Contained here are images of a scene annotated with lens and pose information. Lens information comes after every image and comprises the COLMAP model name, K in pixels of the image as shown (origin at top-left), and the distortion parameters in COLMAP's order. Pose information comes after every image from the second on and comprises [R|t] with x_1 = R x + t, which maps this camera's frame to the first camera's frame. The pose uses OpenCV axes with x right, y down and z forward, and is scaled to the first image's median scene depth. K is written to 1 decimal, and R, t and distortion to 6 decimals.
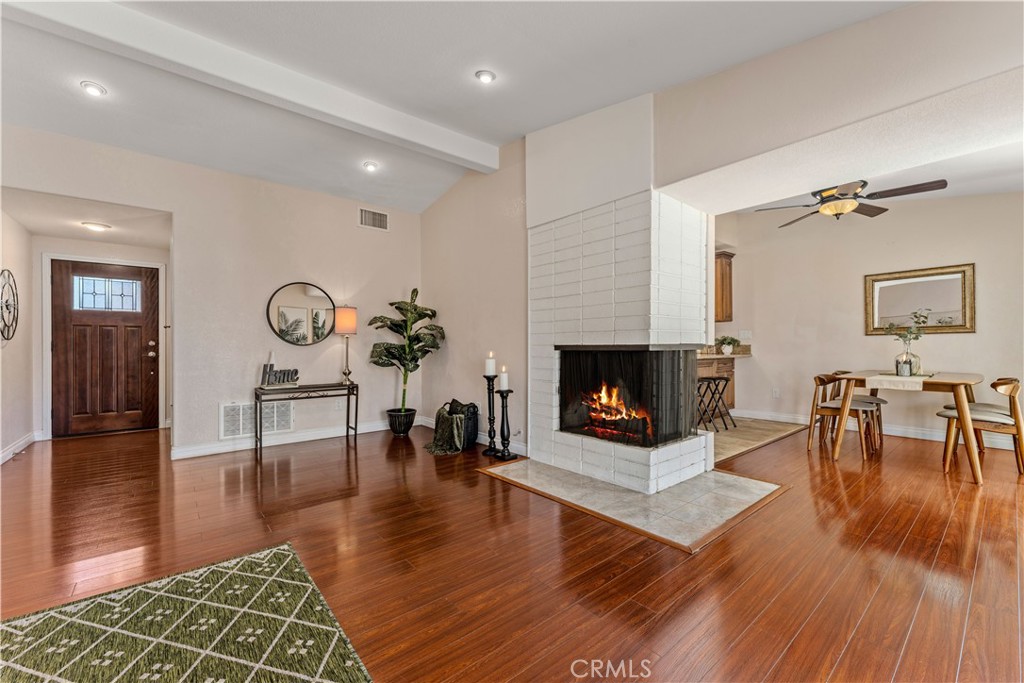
lens RADIAL K [[413.6, 0, 509.1], [0, 413.6, 347.9], [0, 0, 1]] dist [-0.011558, 0.004234]
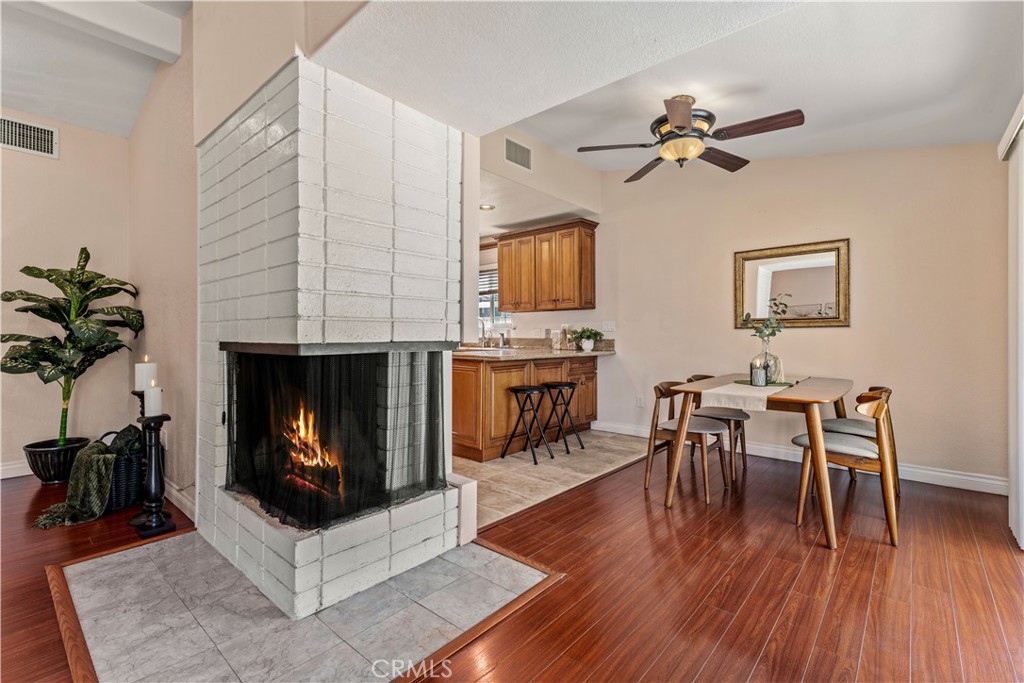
lens RADIAL K [[457.5, 0, 512.2], [0, 457.5, 339.3], [0, 0, 1]] dist [-0.004798, 0.000589]
pose [[0.986244, 0.005276, 0.165213, 0.390104], [-0.005683, 0.999982, 0.001995, -0.012716], [-0.165199, -0.002907, 0.986256, 0.268981]]
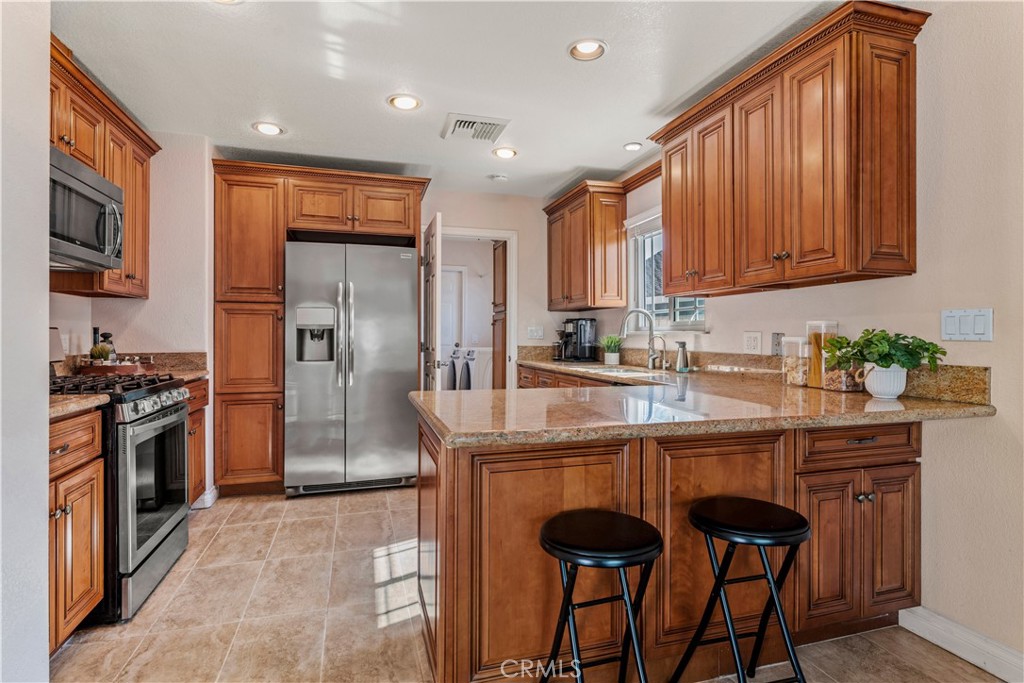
lens RADIAL K [[512.4, 0, 512.8], [0, 512.4, 339.5], [0, 0, 1]] dist [-0.002102, 0.000424]
pose [[0.923119, 0.006435, -0.384461, 0.692827], [-0.005129, 0.999977, 0.004423, -0.036537], [0.384480, -0.002112, 0.923131, 0.963746]]
